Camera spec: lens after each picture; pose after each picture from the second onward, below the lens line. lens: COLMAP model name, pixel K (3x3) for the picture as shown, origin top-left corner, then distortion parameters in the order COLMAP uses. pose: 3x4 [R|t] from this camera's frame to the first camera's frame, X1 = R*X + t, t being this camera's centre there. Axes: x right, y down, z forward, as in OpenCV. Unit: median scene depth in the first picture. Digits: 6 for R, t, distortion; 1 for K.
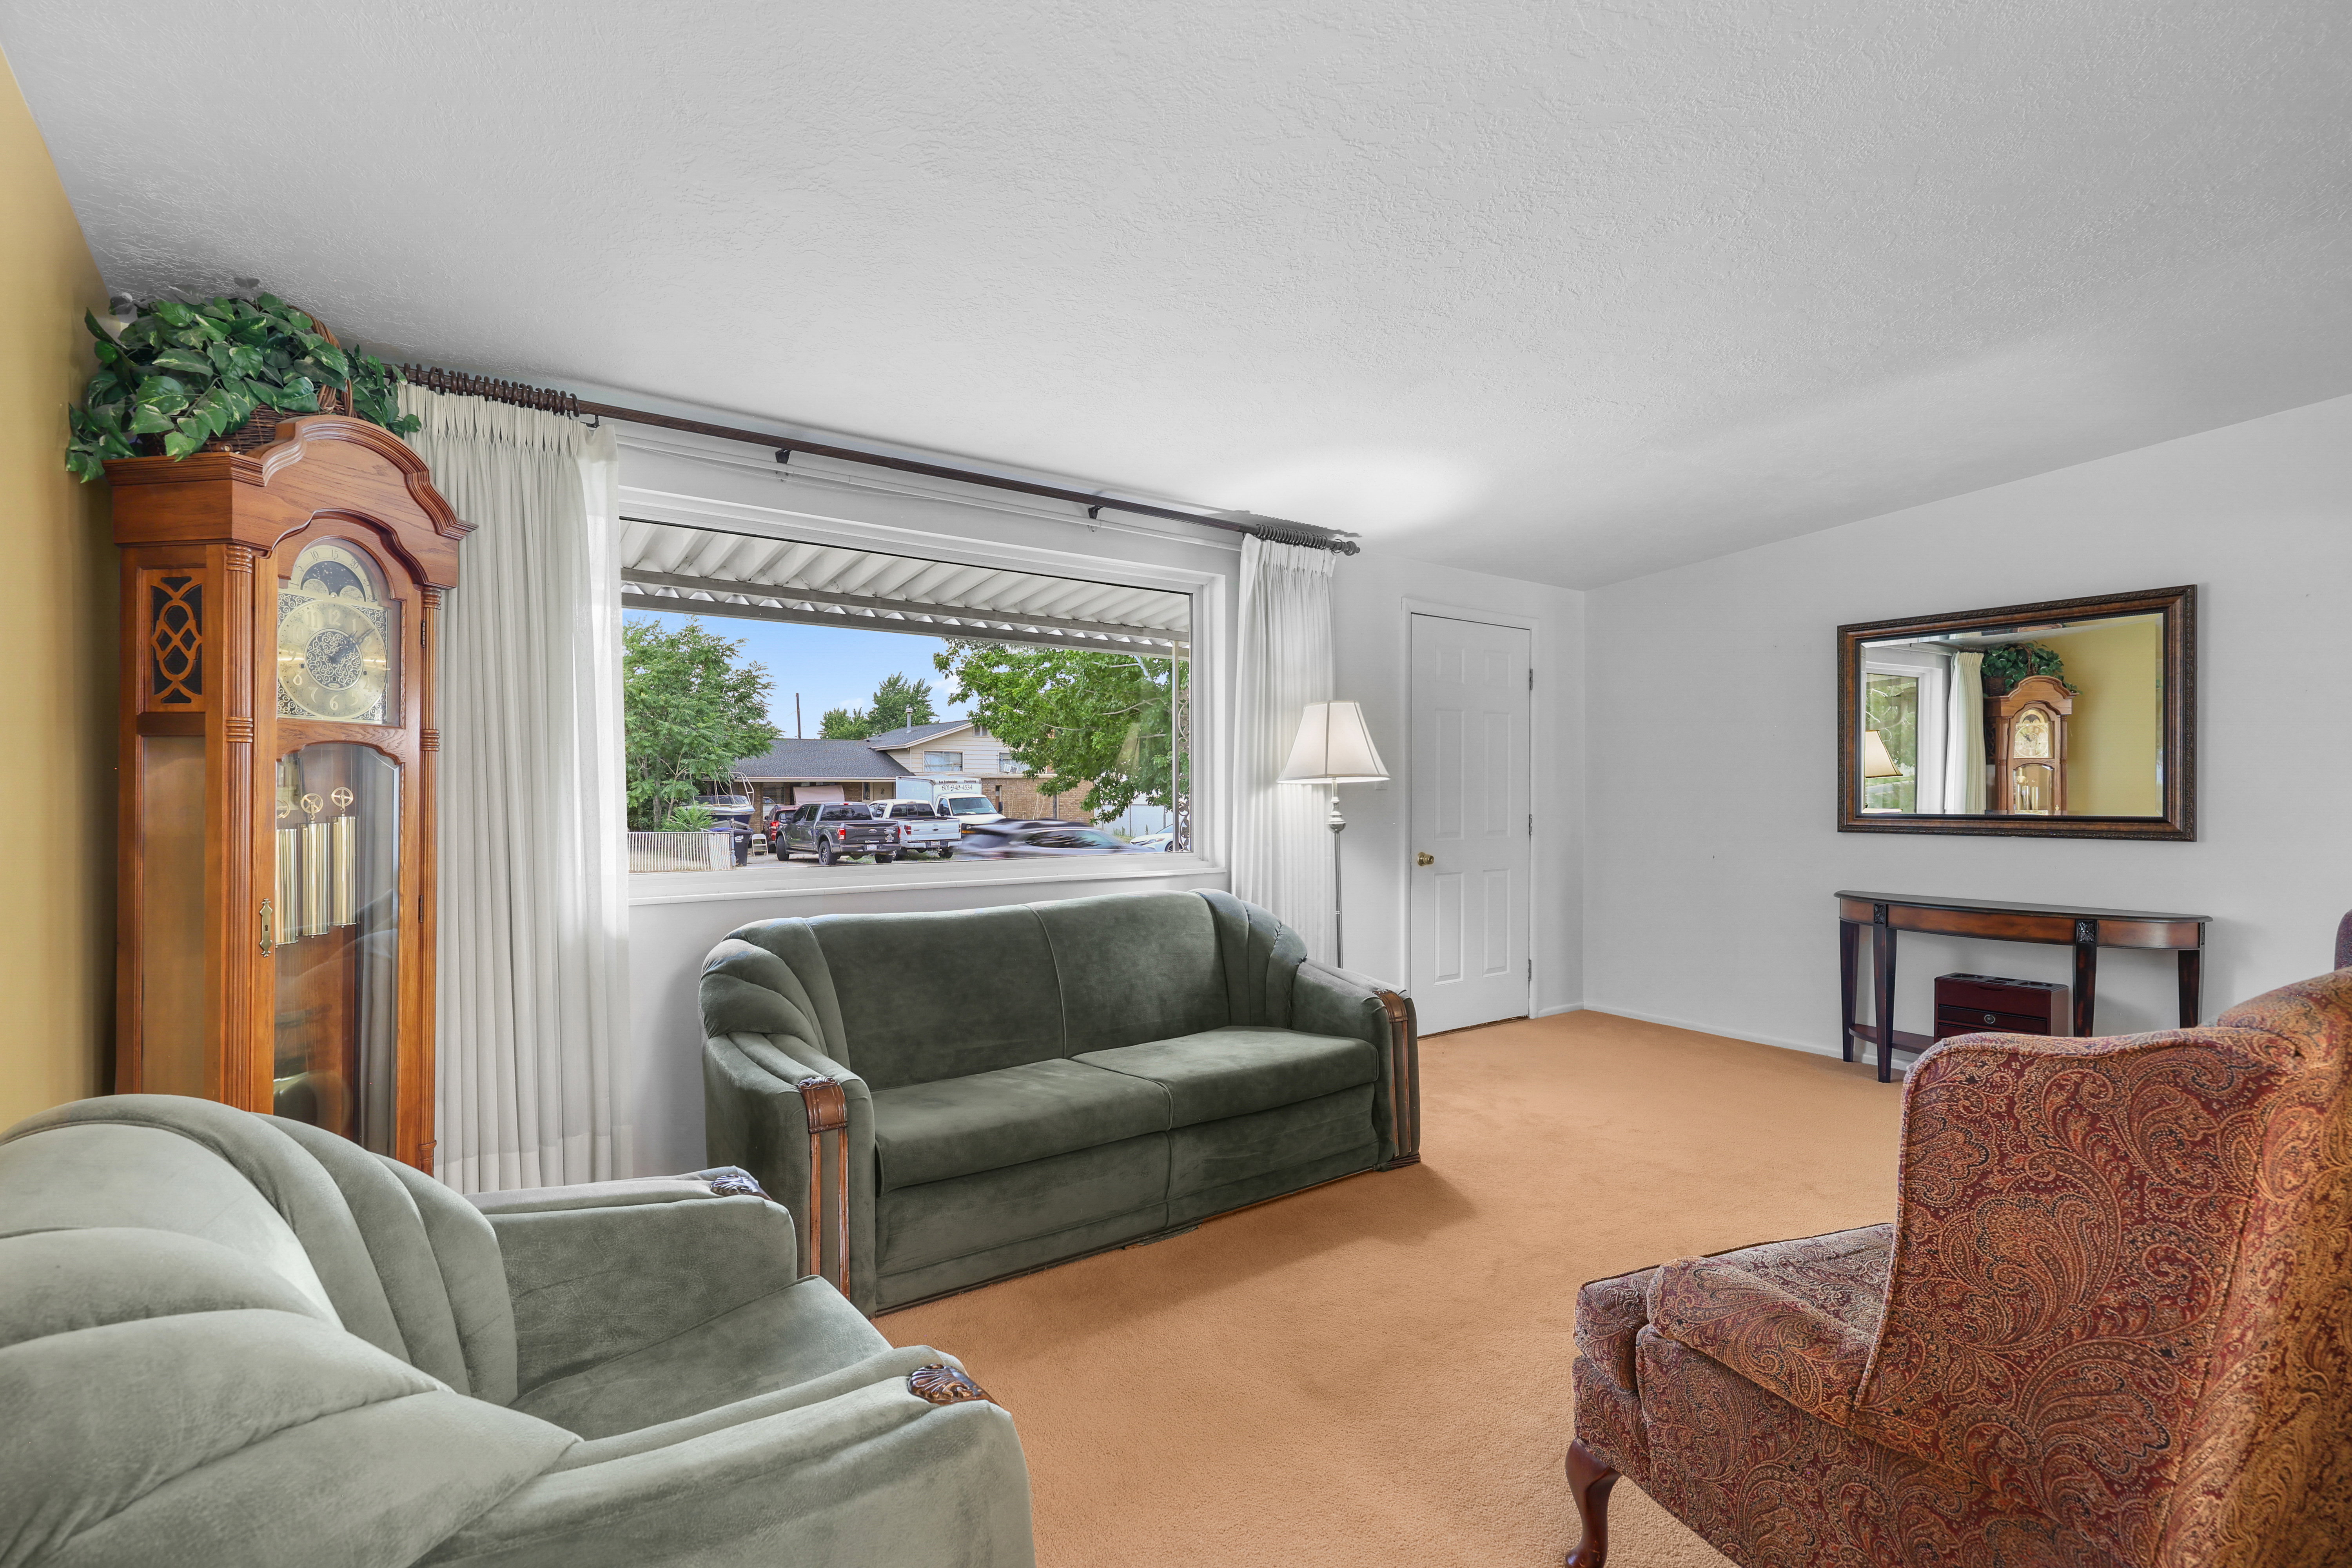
lens RADIAL K [[1109.3, 0, 1176.0], [0, 1109.3, 784.0], [0, 0, 1]] dist [-0.000481, 0.000013]
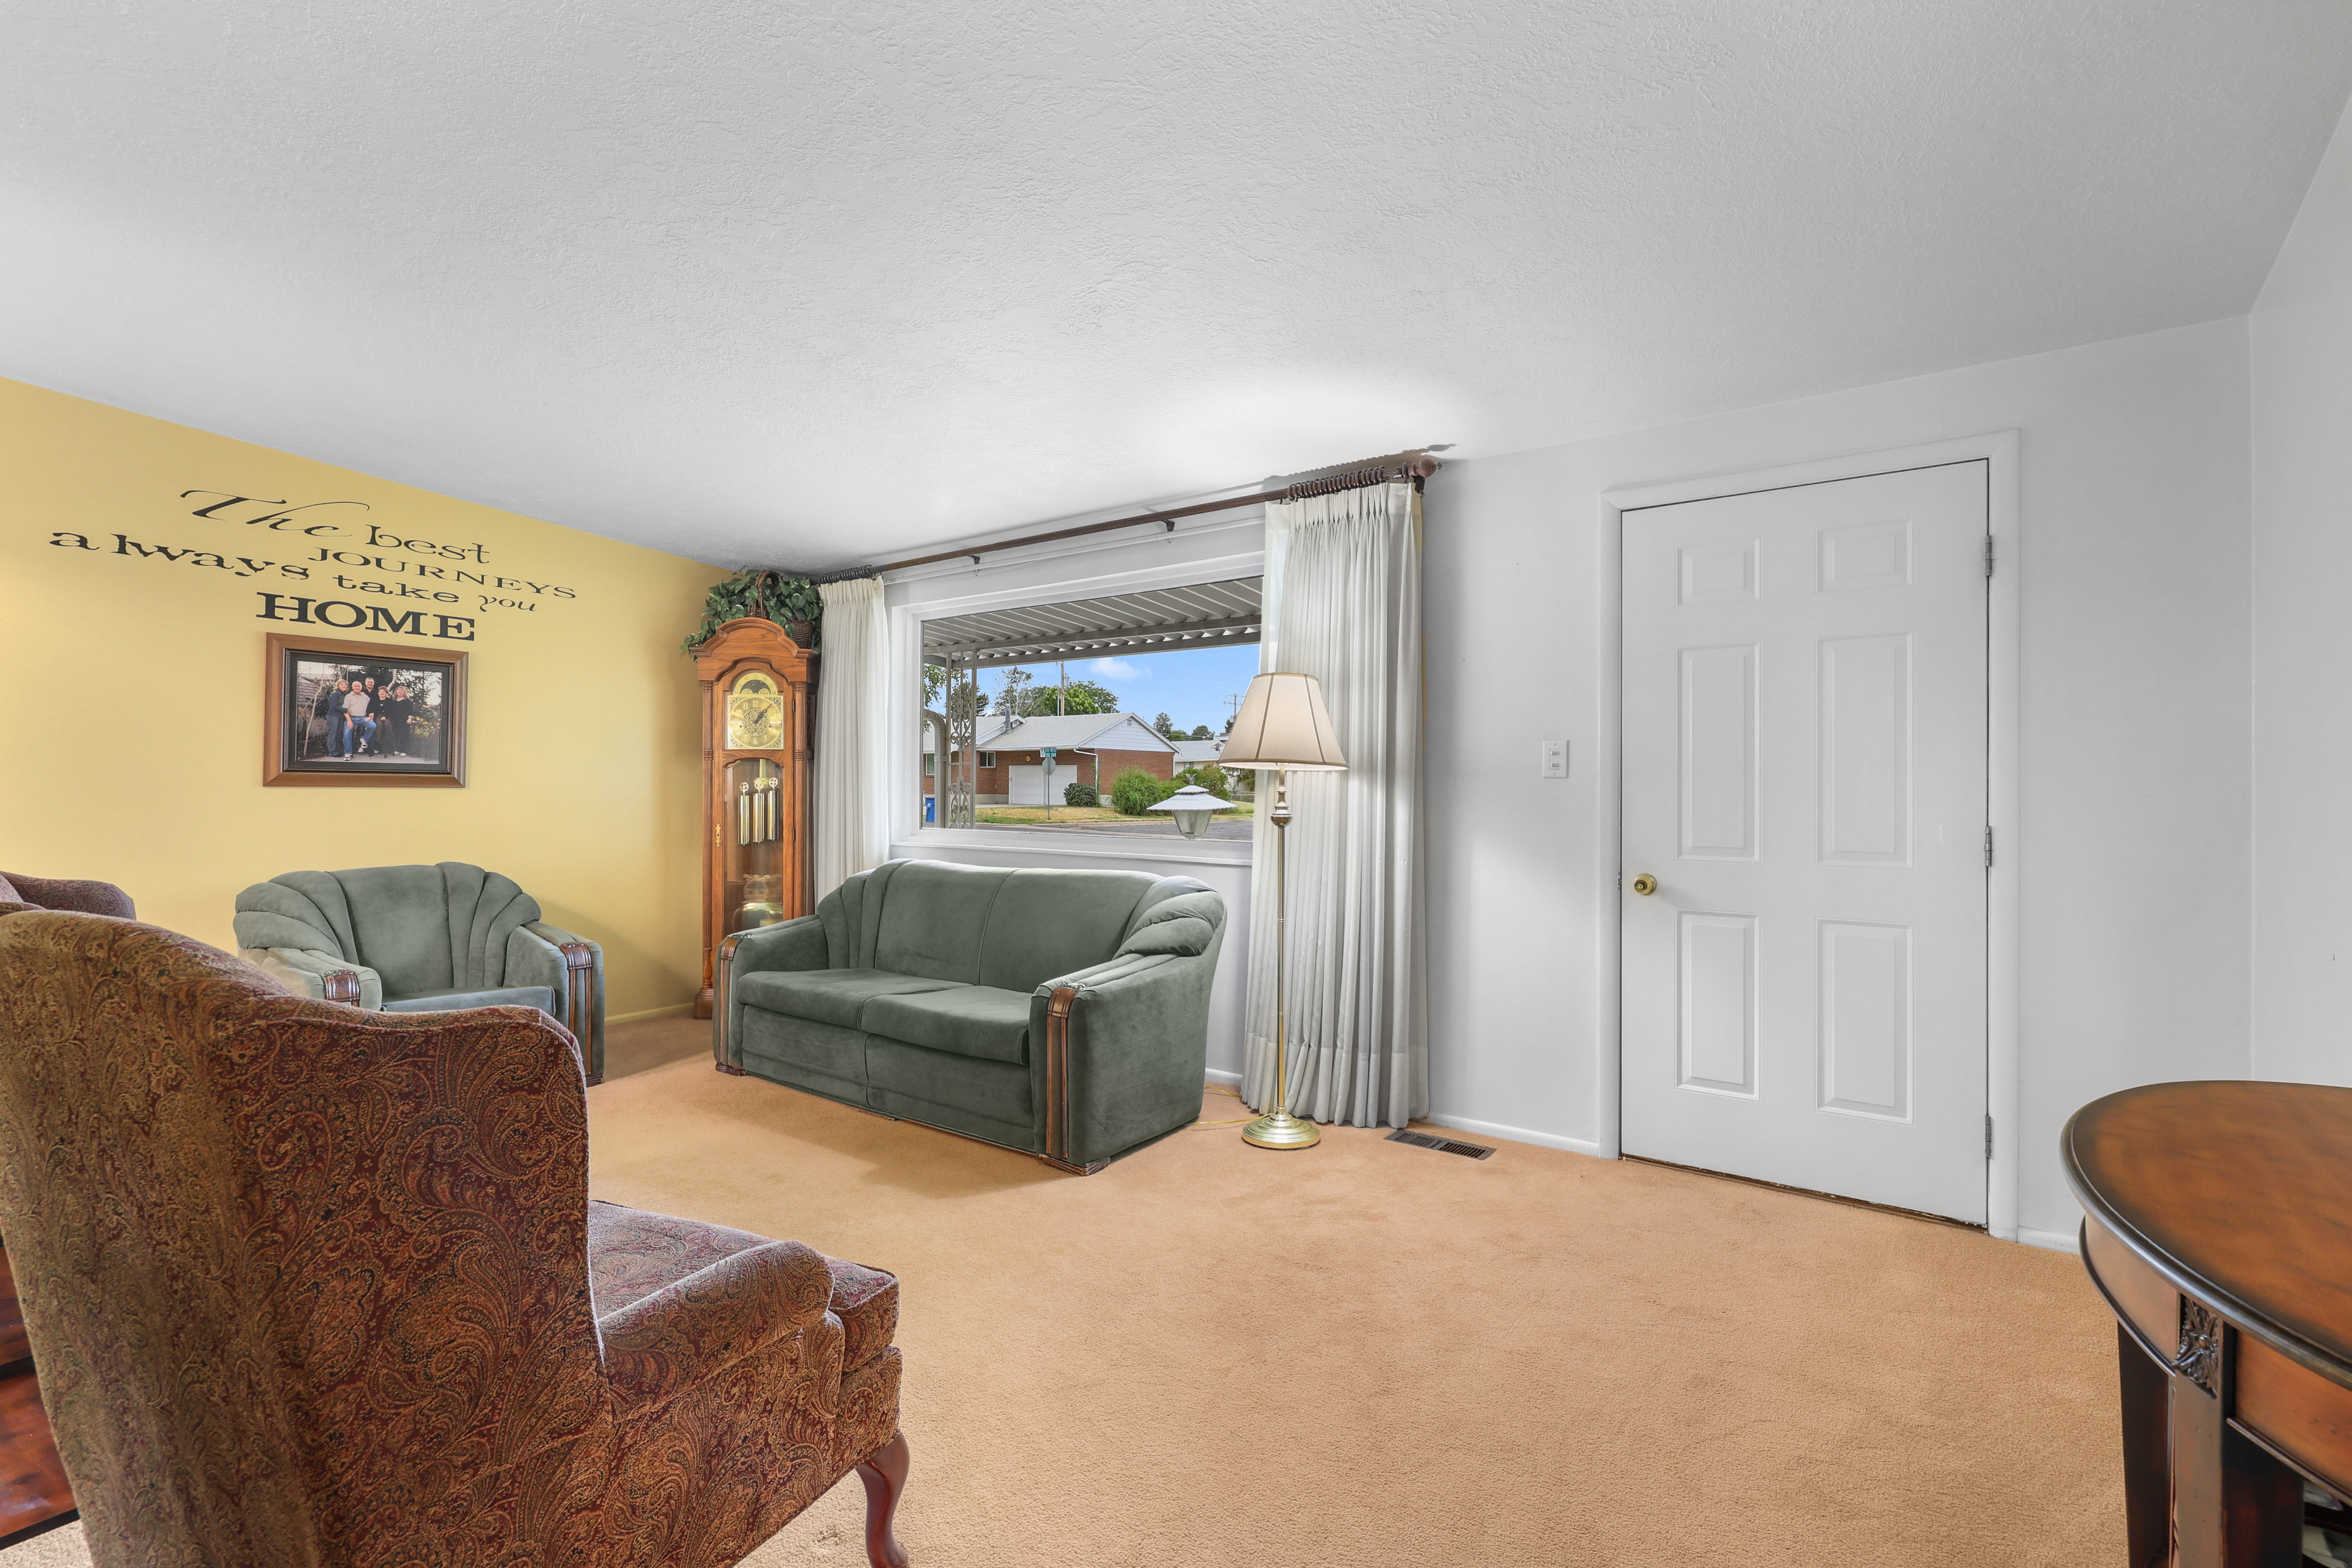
lens RADIAL K [[1086.9, 0, 1165.3], [0, 1086.9, 780.9], [0, 0, 1]] dist [0.000114, 0.000016]
pose [[0.274343, -0.006387, -0.961611, 1.022041], [-0.000396, 0.999977, -0.006755, 0.015809], [0.961632, 0.002234, 0.274334, 0.749910]]
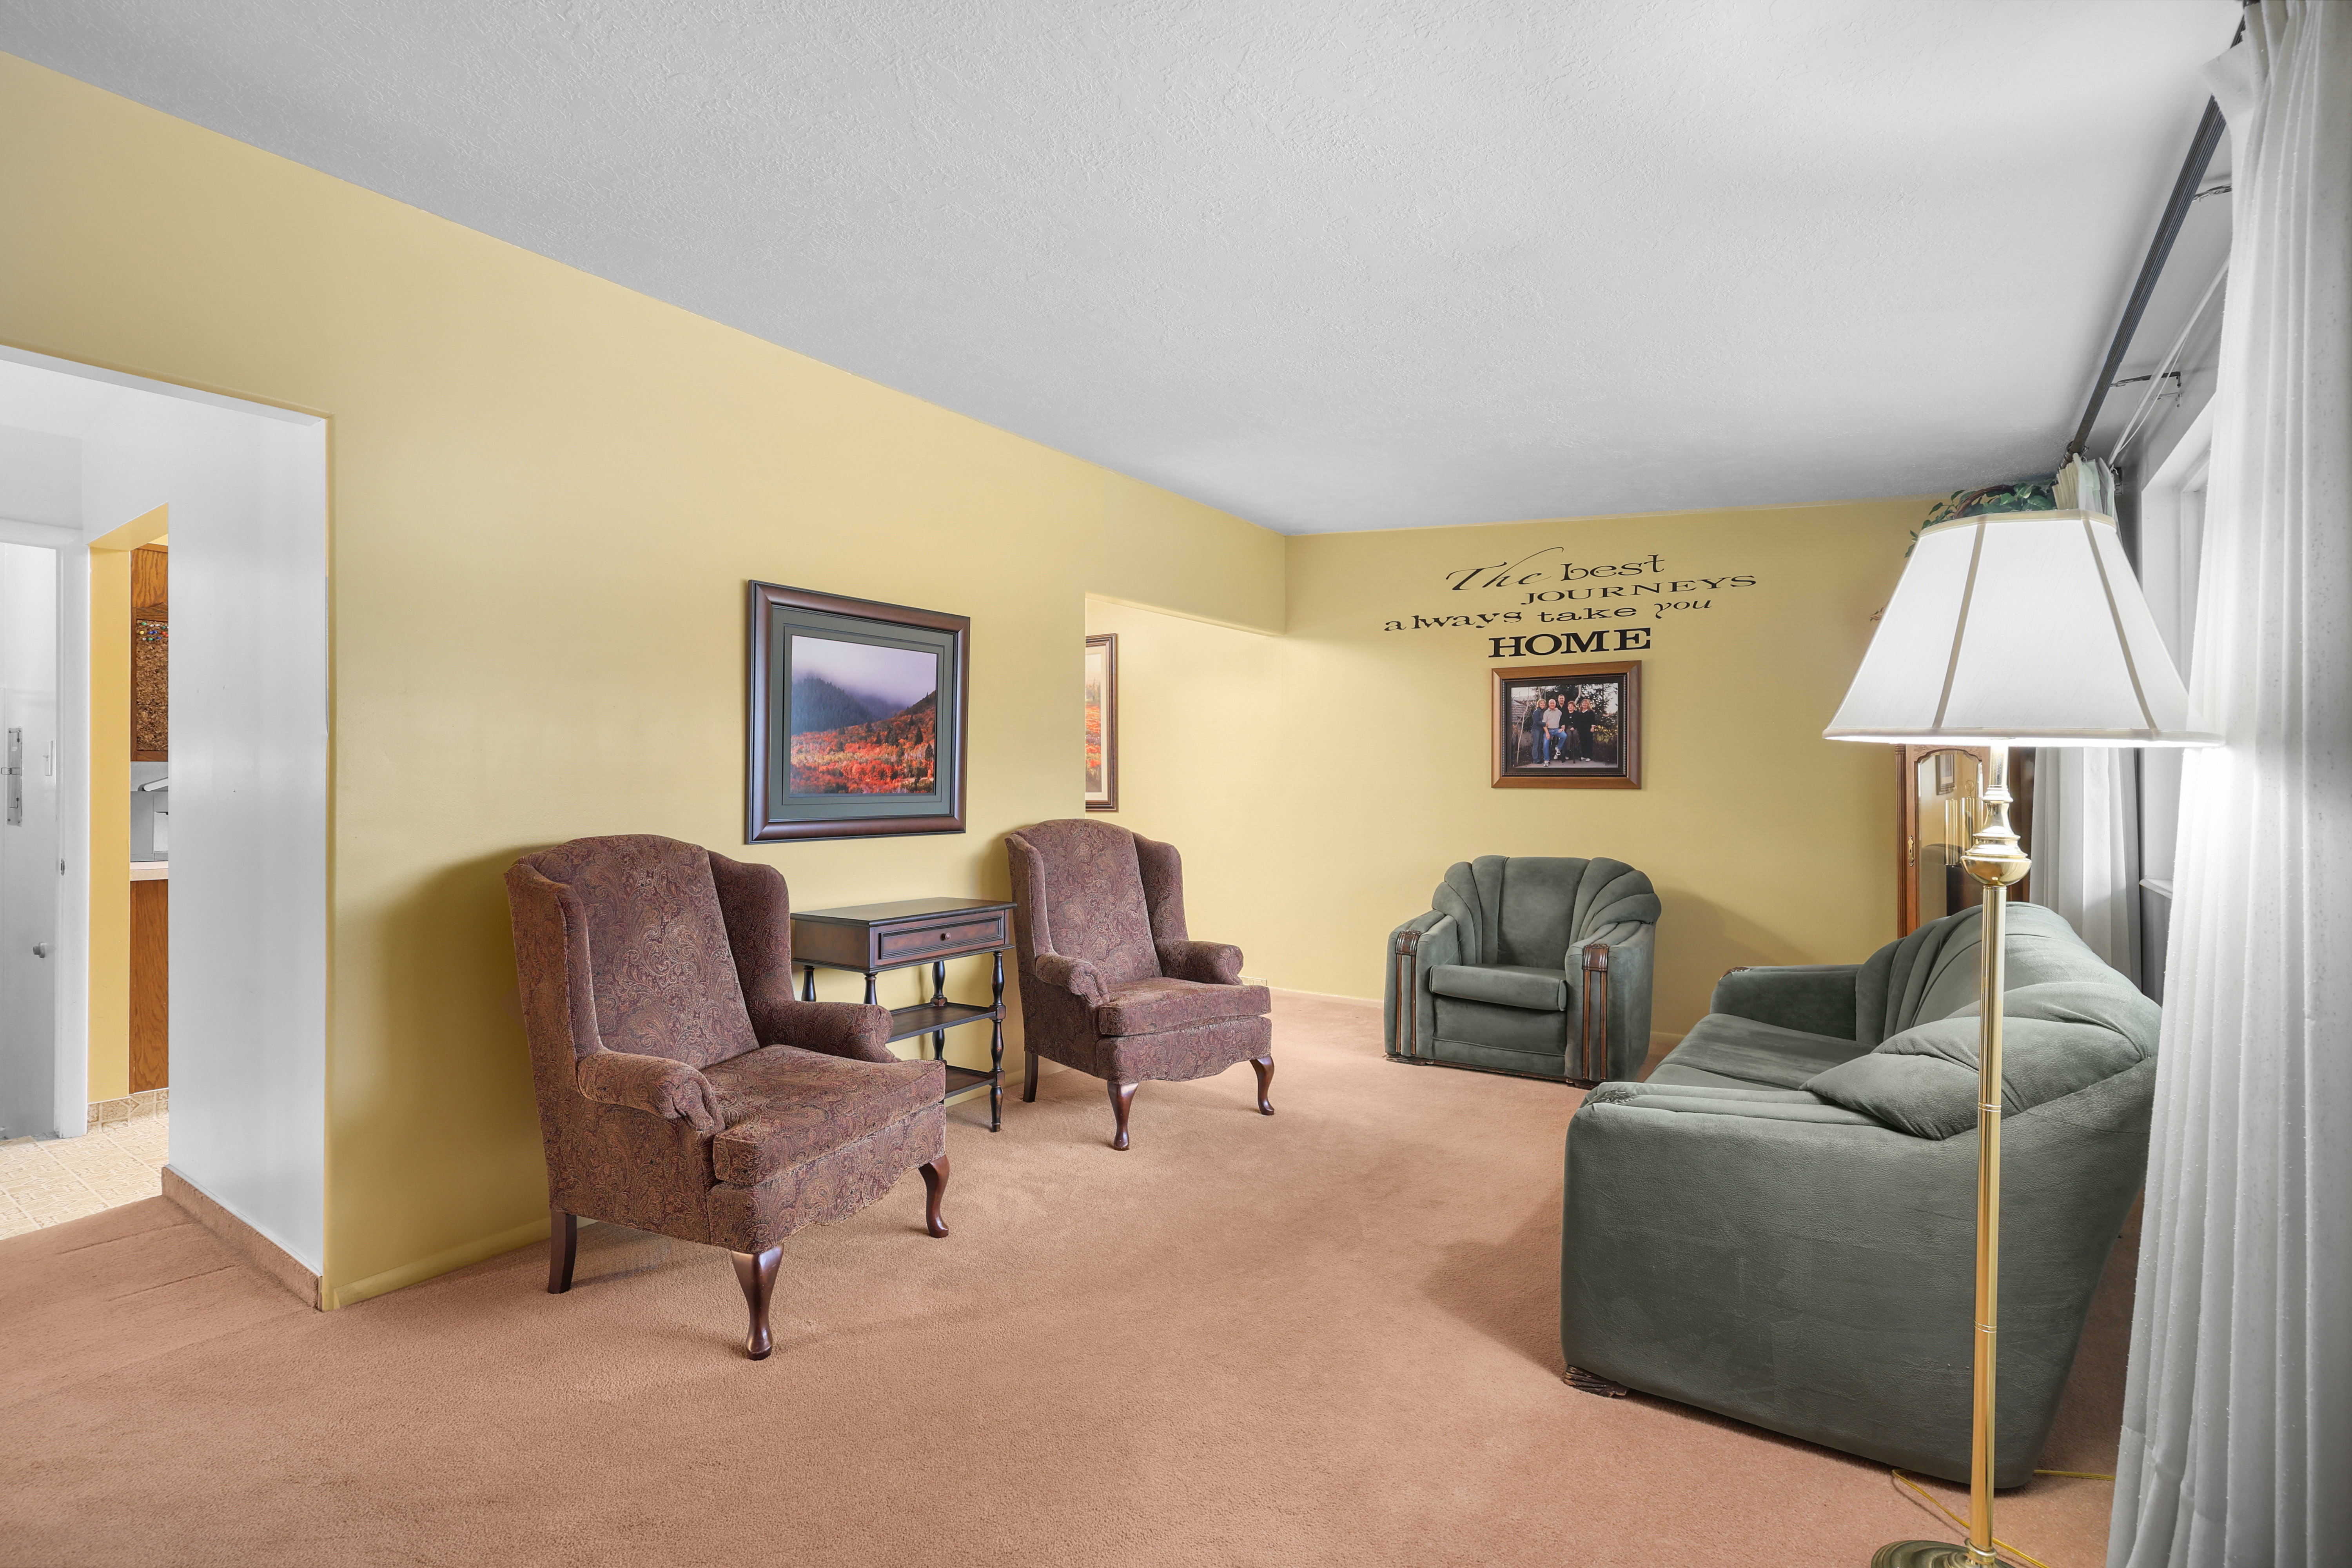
lens RADIAL K [[1086.9, 0, 1165.3], [0, 1086.9, 780.9], [0, 0, 1]] dist [0.000114, 0.000016]
pose [[-0.953530, -0.000559, -0.301298, 0.557496], [0.000935, 0.999988, -0.004816, 0.011515], [0.301297, -0.004874, -0.953518, 1.388410]]
